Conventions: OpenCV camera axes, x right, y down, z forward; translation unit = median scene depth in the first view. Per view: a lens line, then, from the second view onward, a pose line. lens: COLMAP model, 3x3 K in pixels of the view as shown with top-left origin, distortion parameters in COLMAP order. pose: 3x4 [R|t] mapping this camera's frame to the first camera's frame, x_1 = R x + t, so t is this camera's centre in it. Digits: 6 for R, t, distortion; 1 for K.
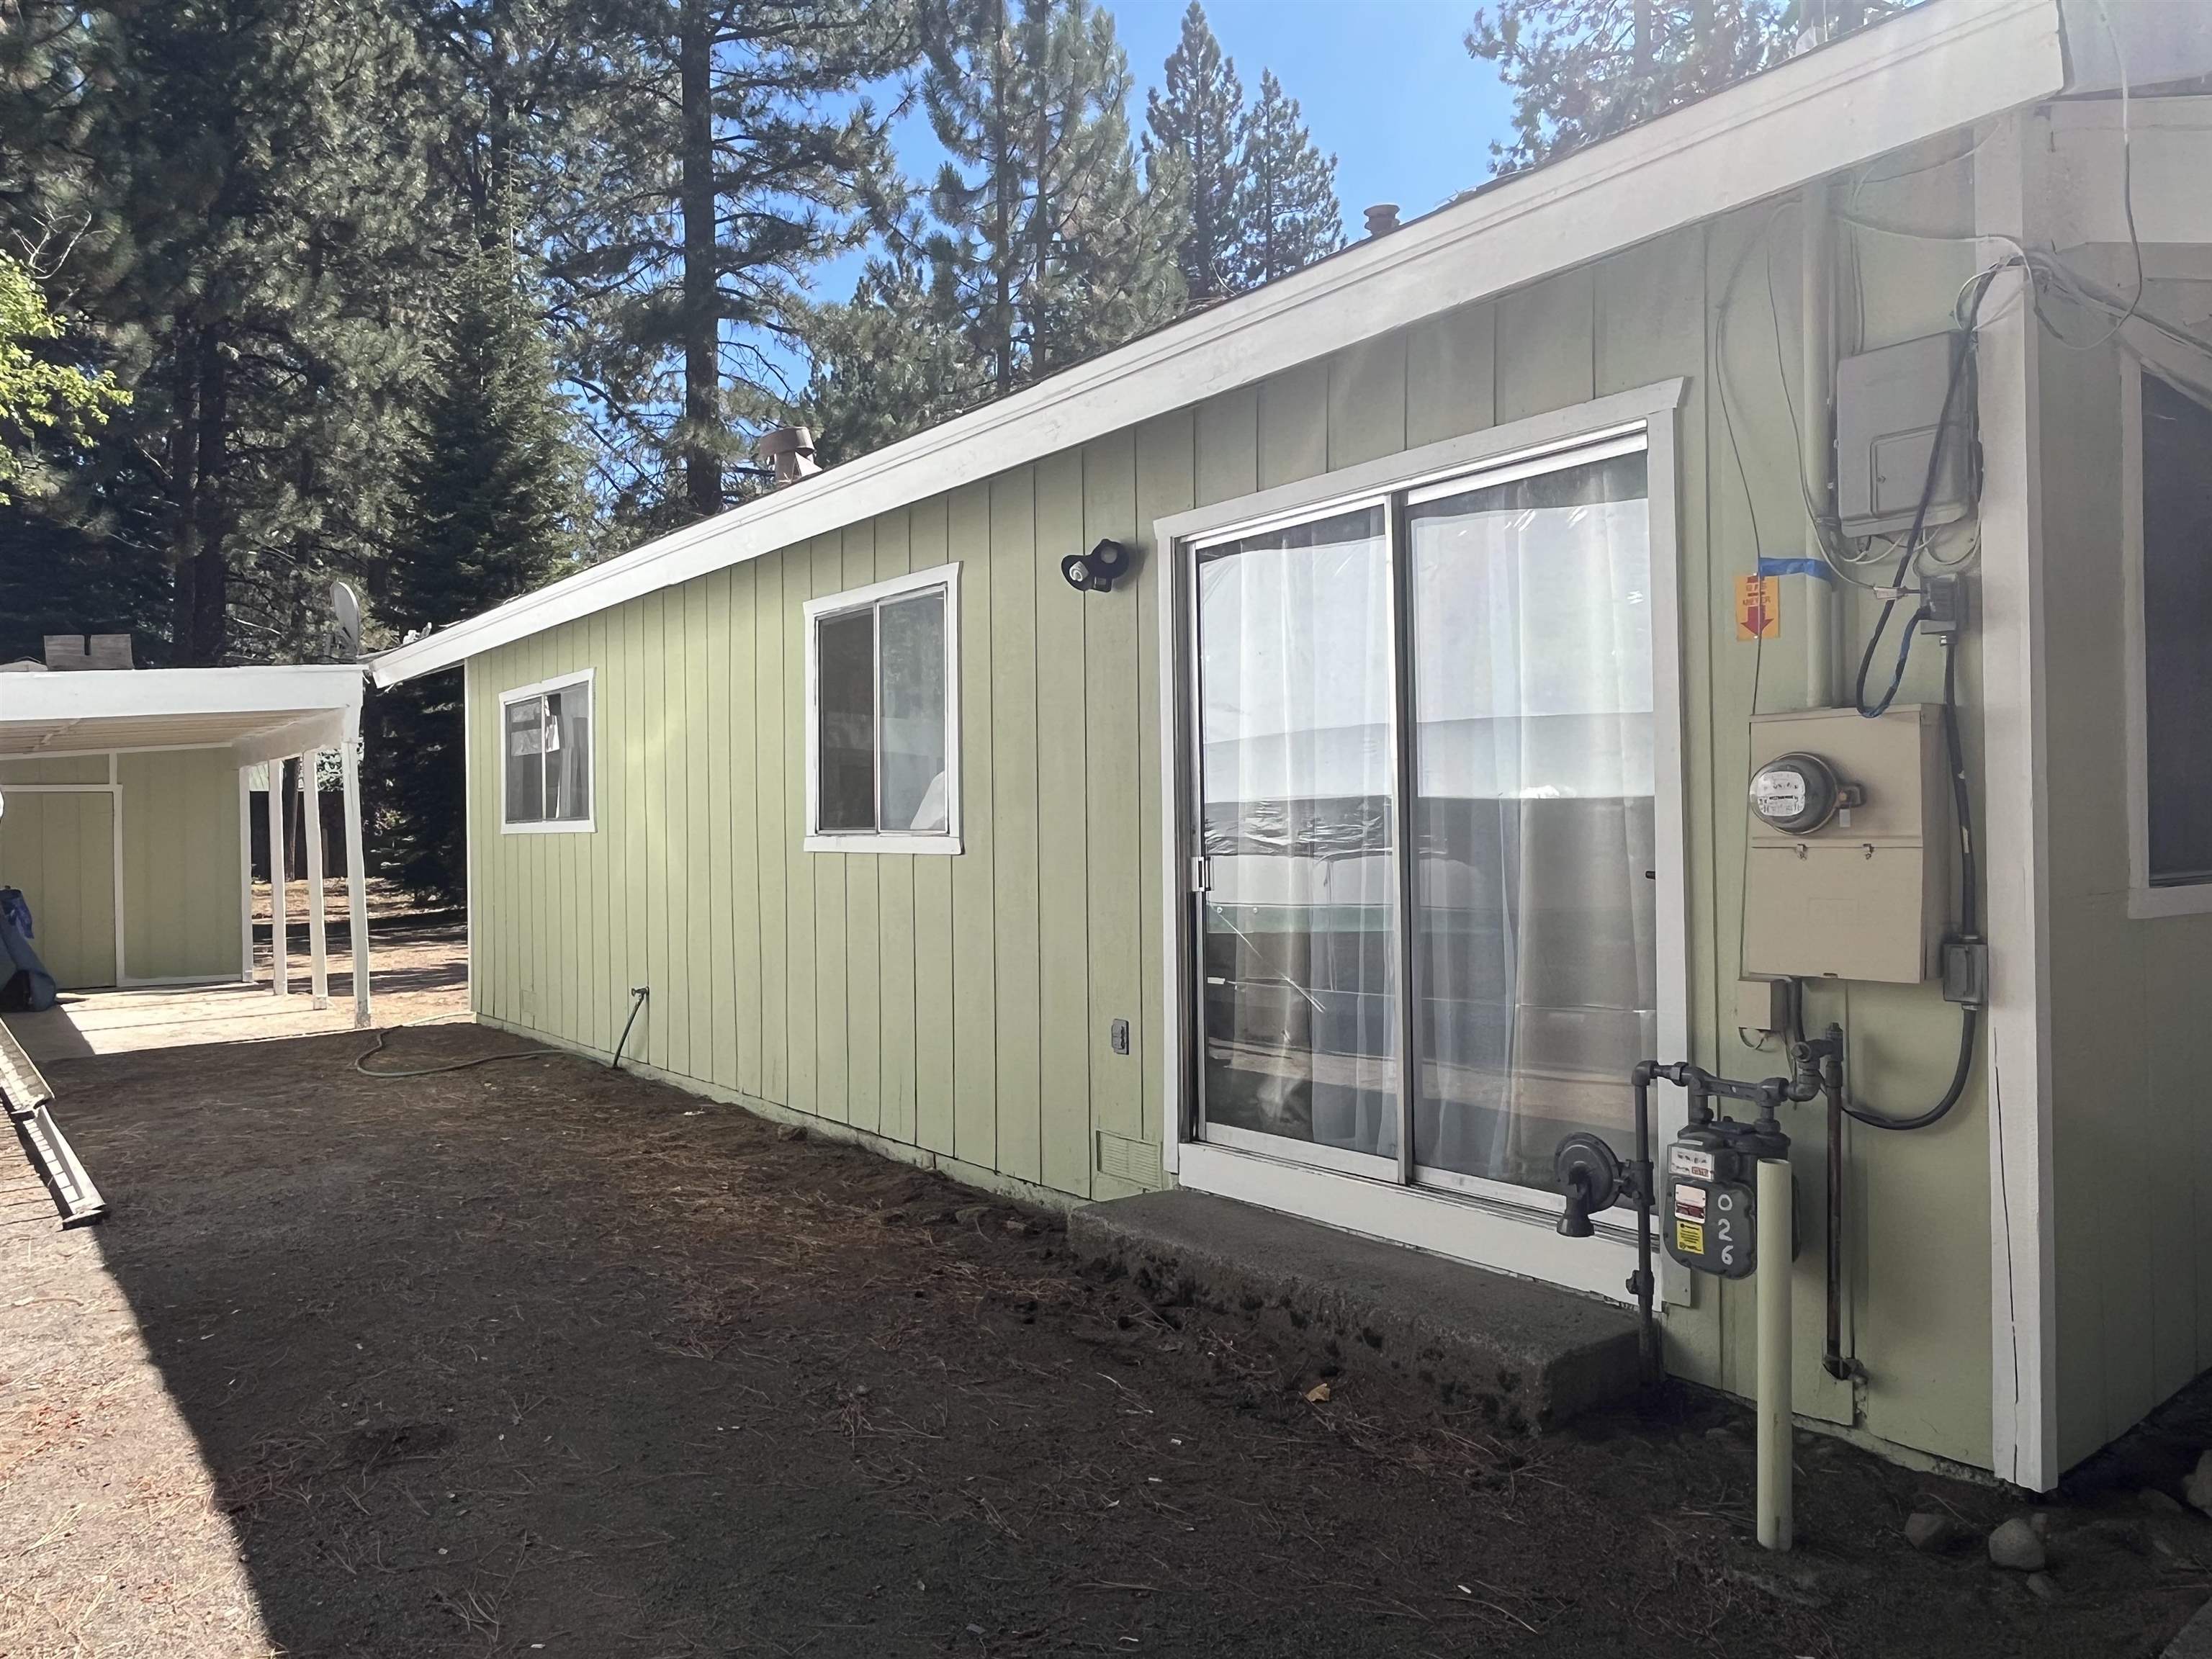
lens RADIAL K [[1516.3, 0, 1103.8], [0, 1516.3, 824.4], [0, 0, 1]] dist [-0.000251, -0.006835]
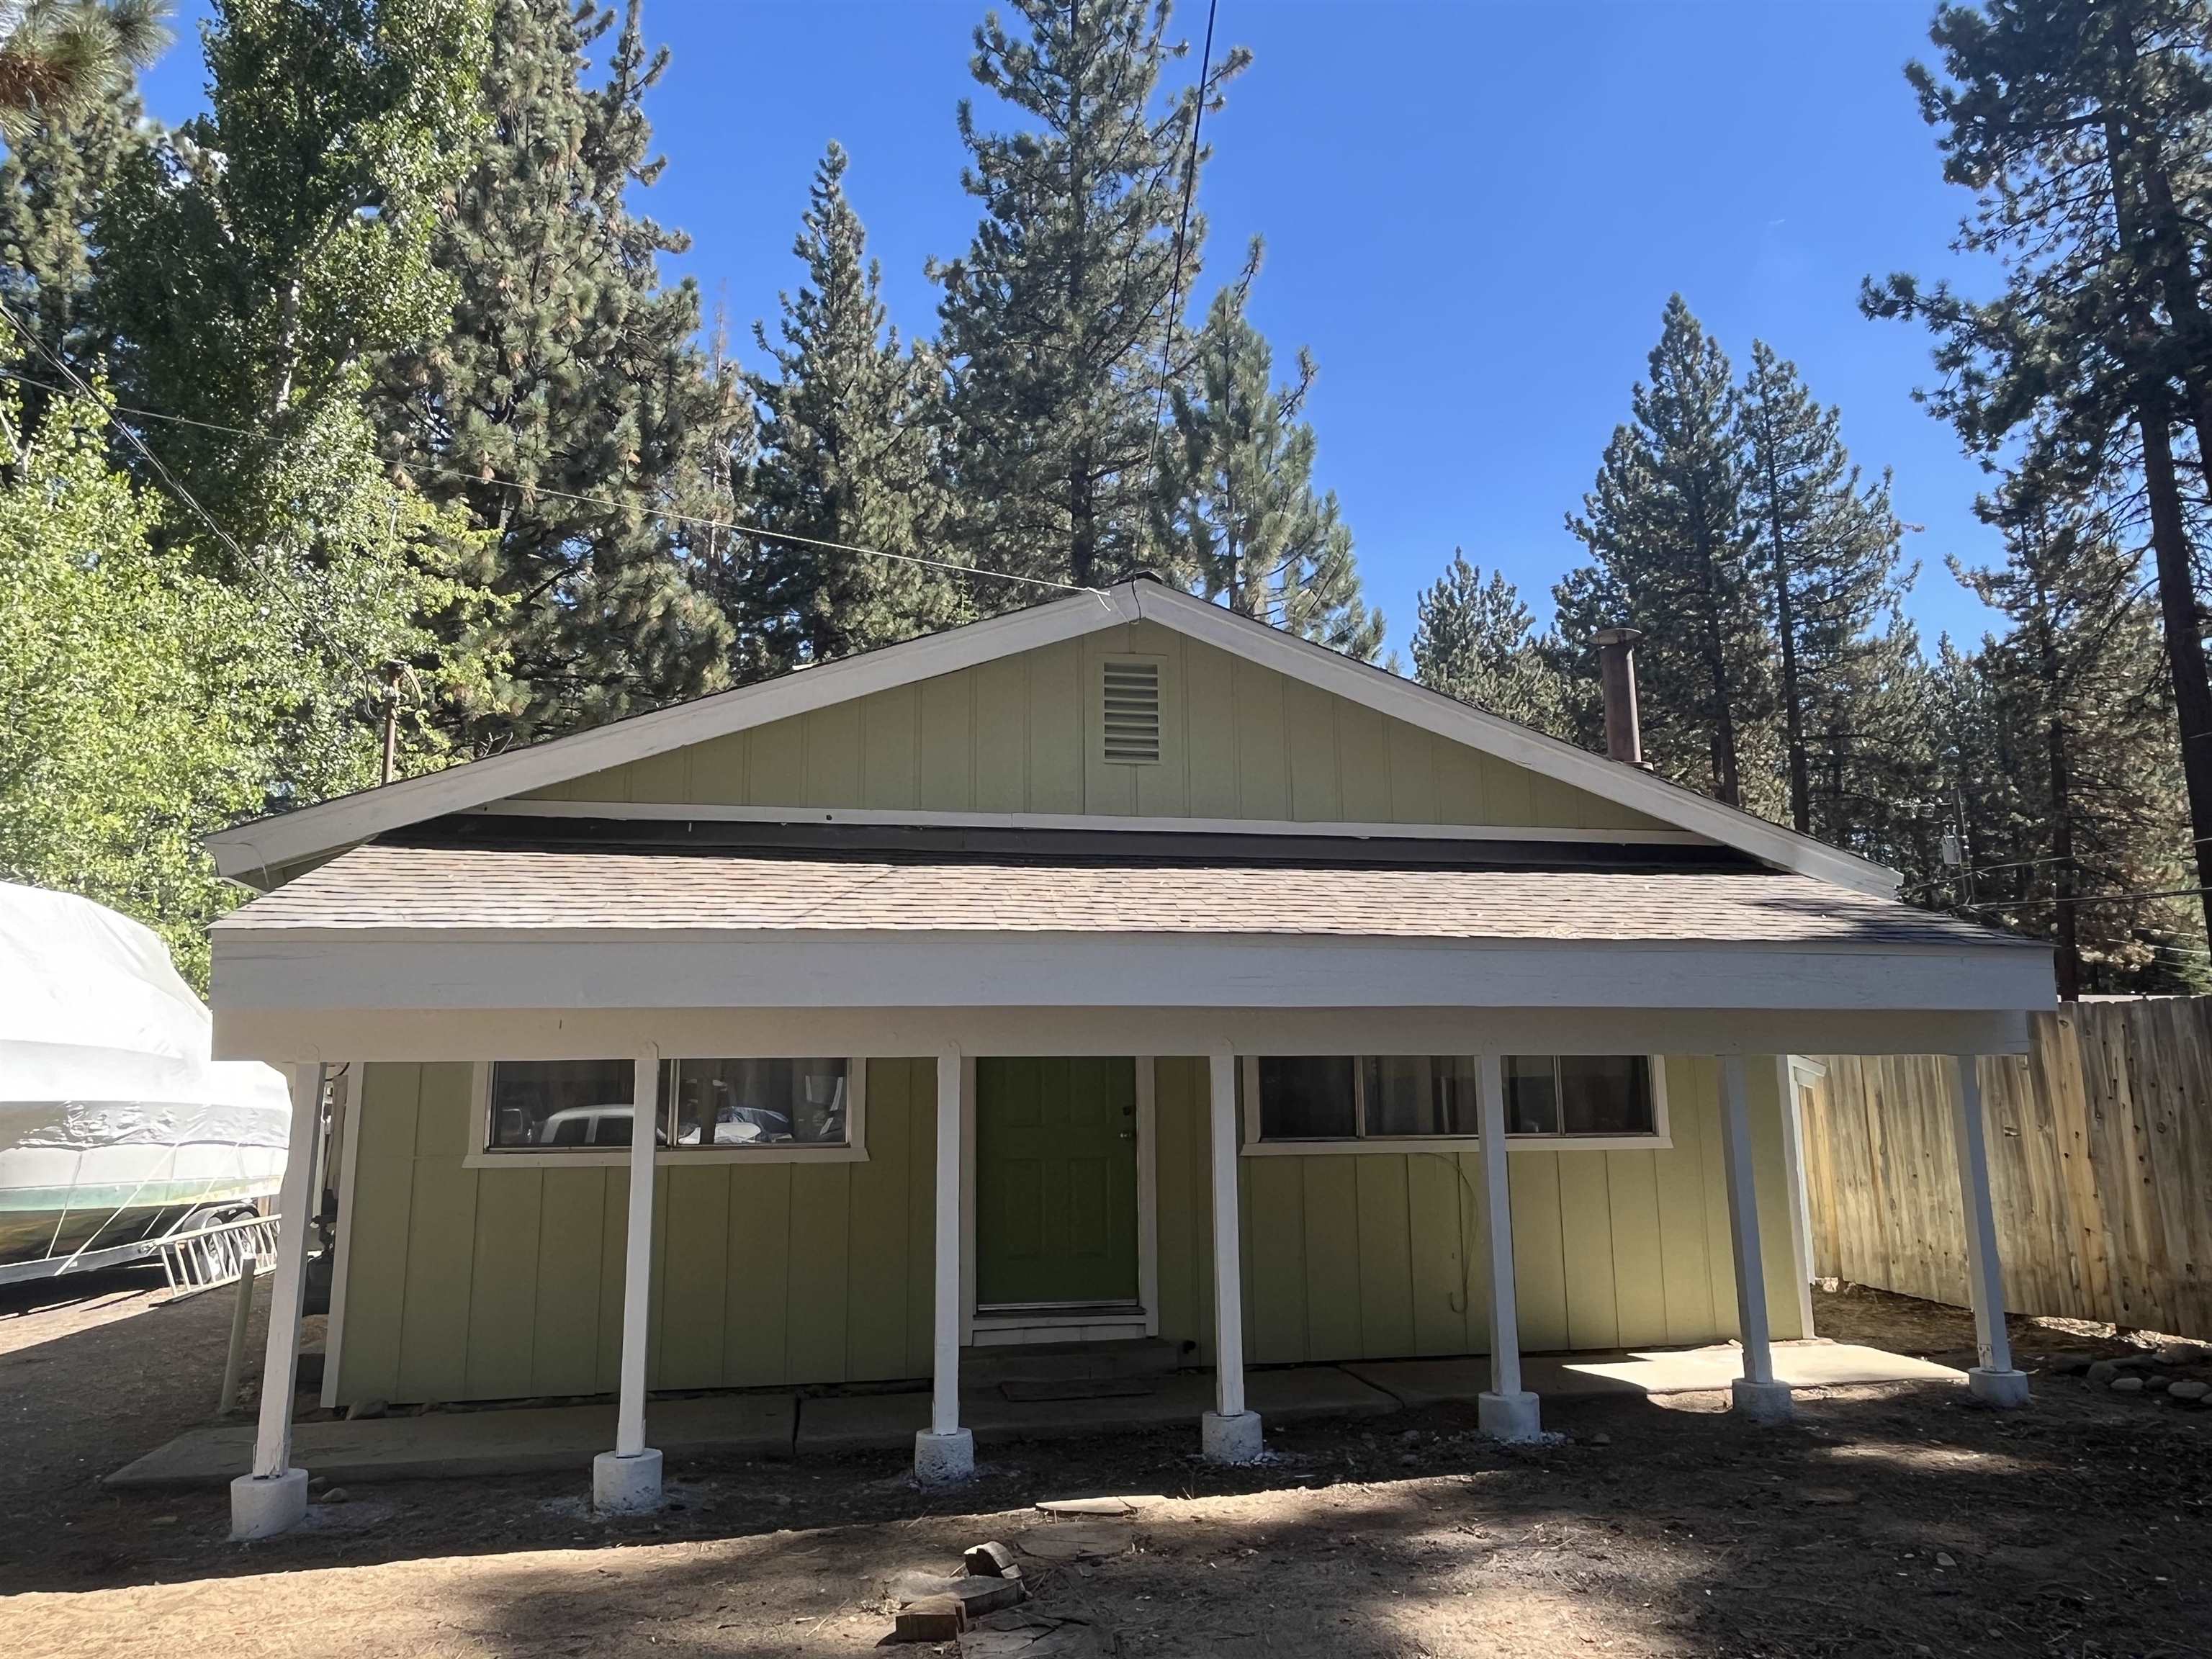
lens RADIAL K [[1515.7, 0, 1104.1], [0, 1515.7, 826.3], [0, 0, 1]] dist [0.002240, -0.002490]
pose [[0.894923, -0.079884, -0.439013, 0.245748], [0.001631, 0.984424, -0.175804, -0.003736], [0.446219, 0.156615, 0.881113, -0.062871]]
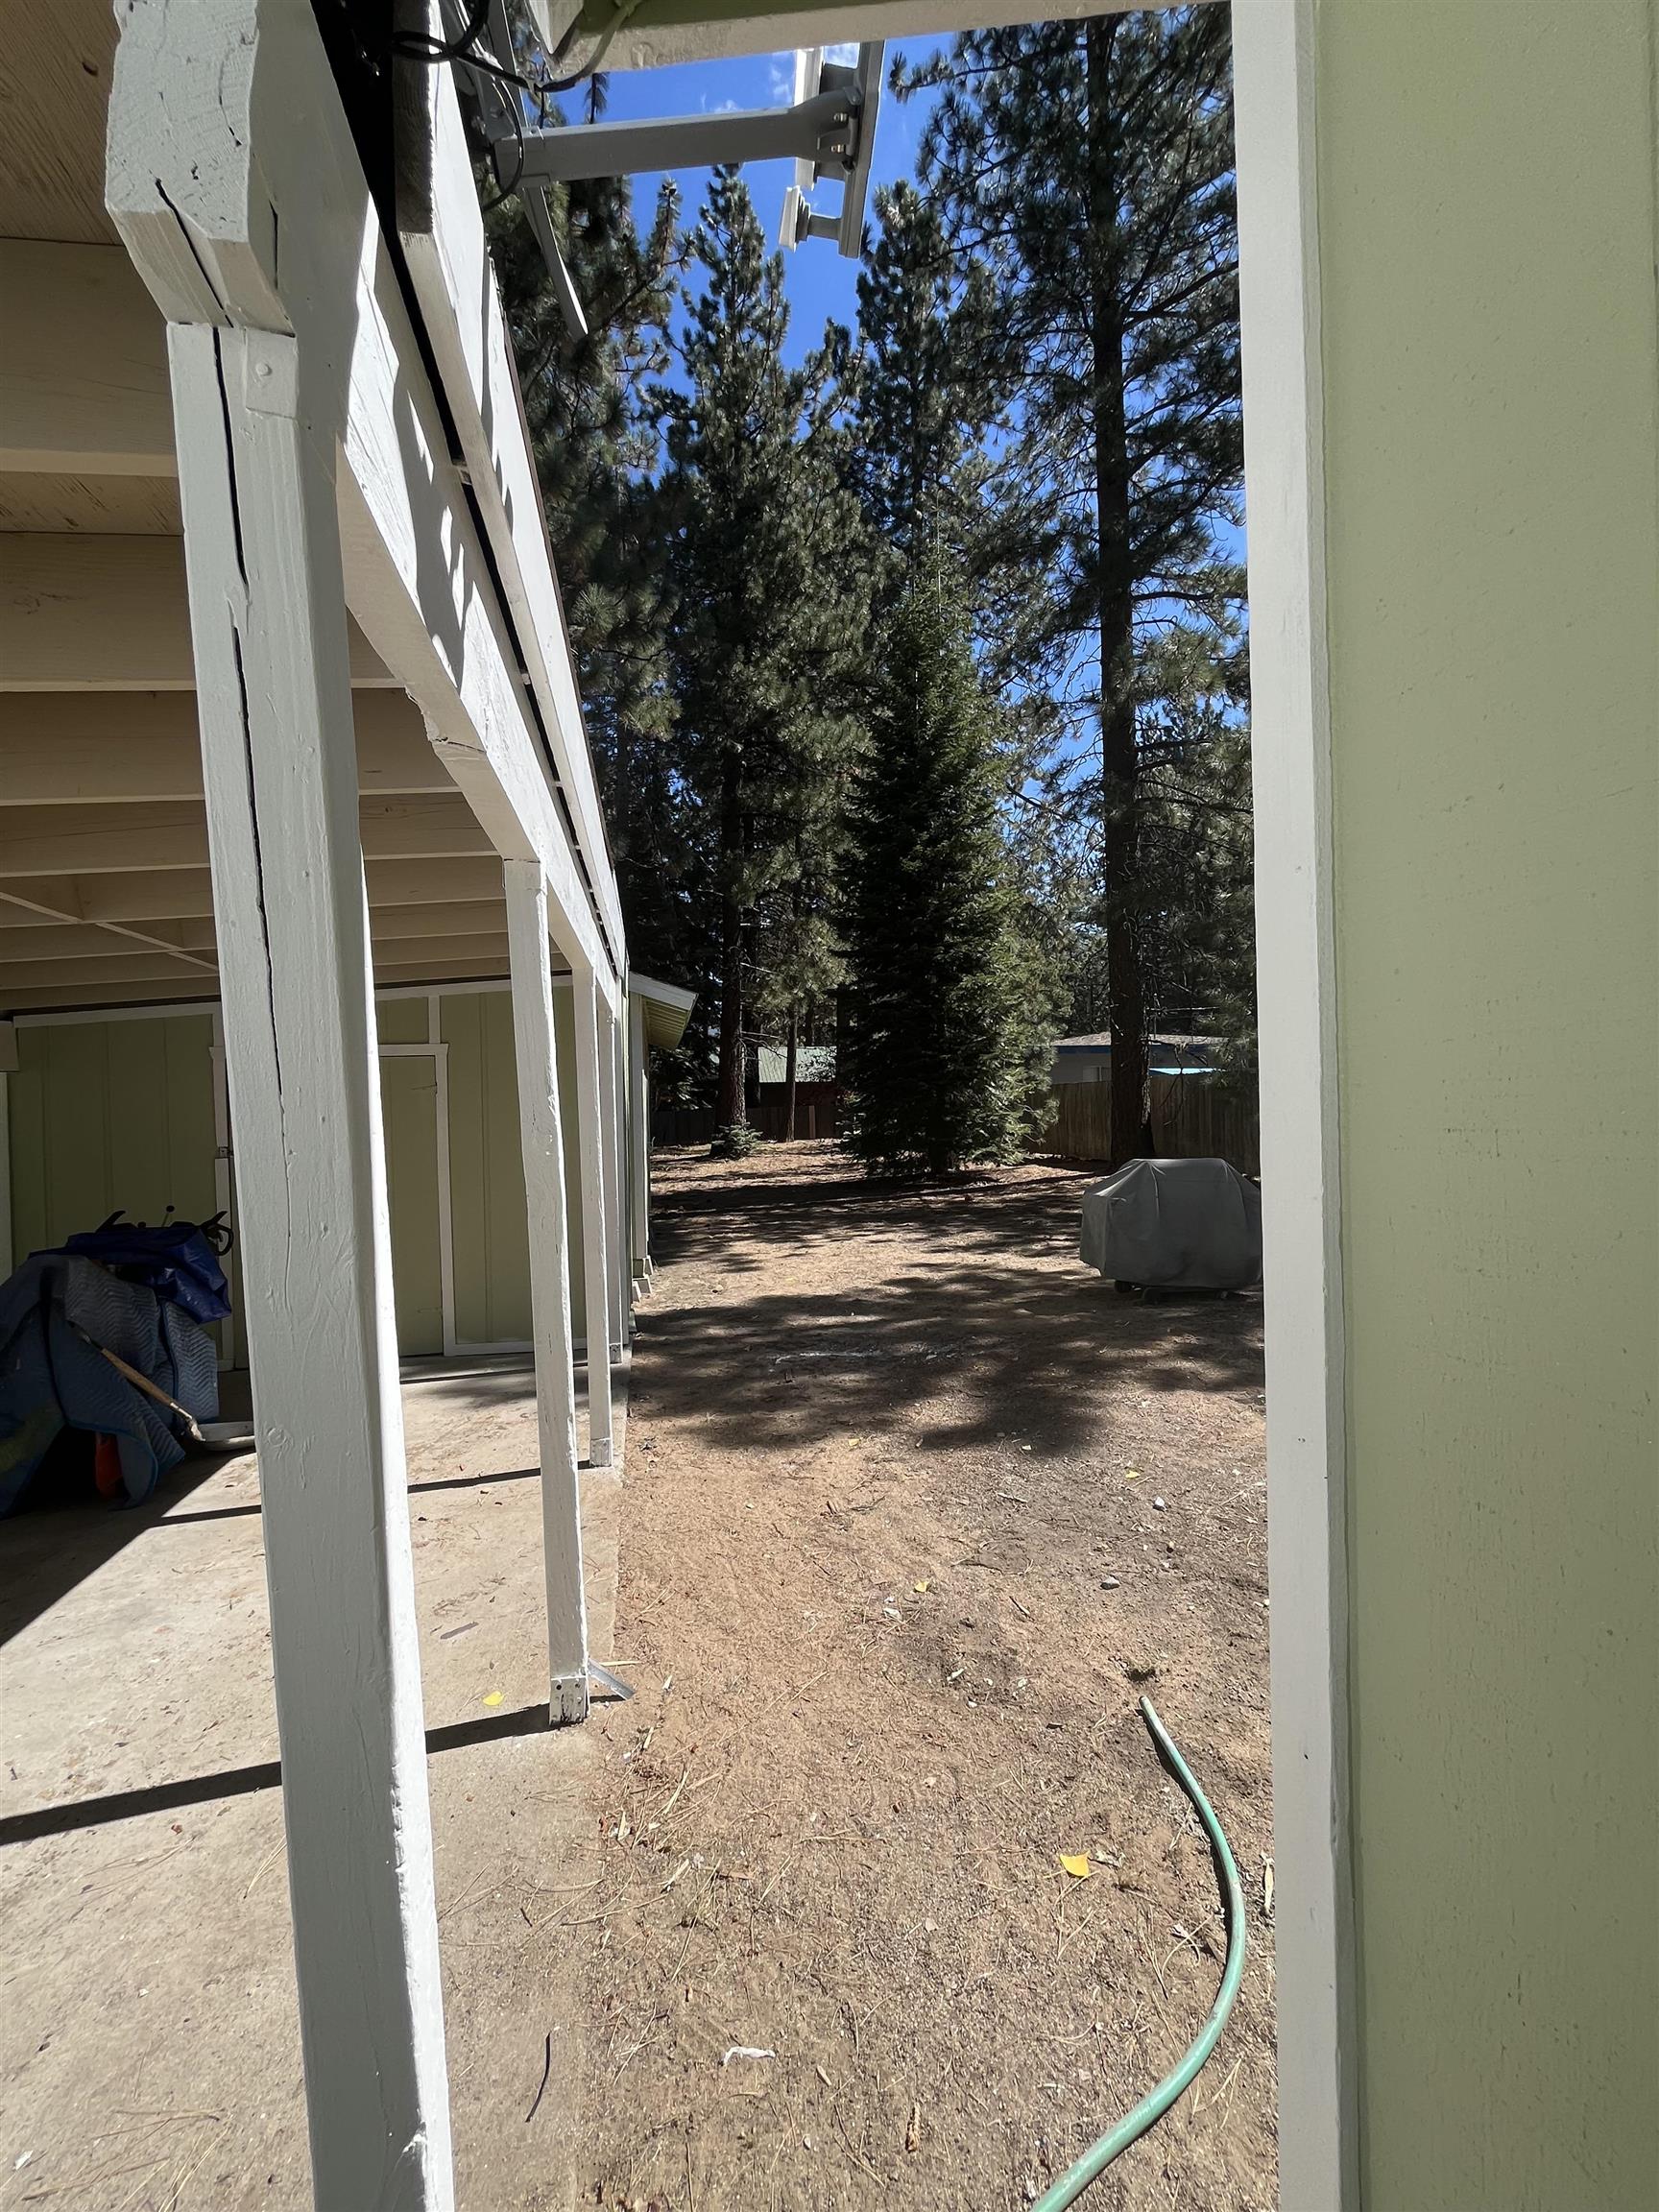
lens RADIAL K [[885.2, 0, 833.7], [0, 885.2, 1110.3], [0, 0, 1]] dist [0.000207, 0.000036]
pose [[0.893939, -0.001738, -0.448184, -0.148120], [0.006210, 0.999945, 0.008508, -0.000220], [0.448145, -0.010389, 0.893901, 0.328838]]
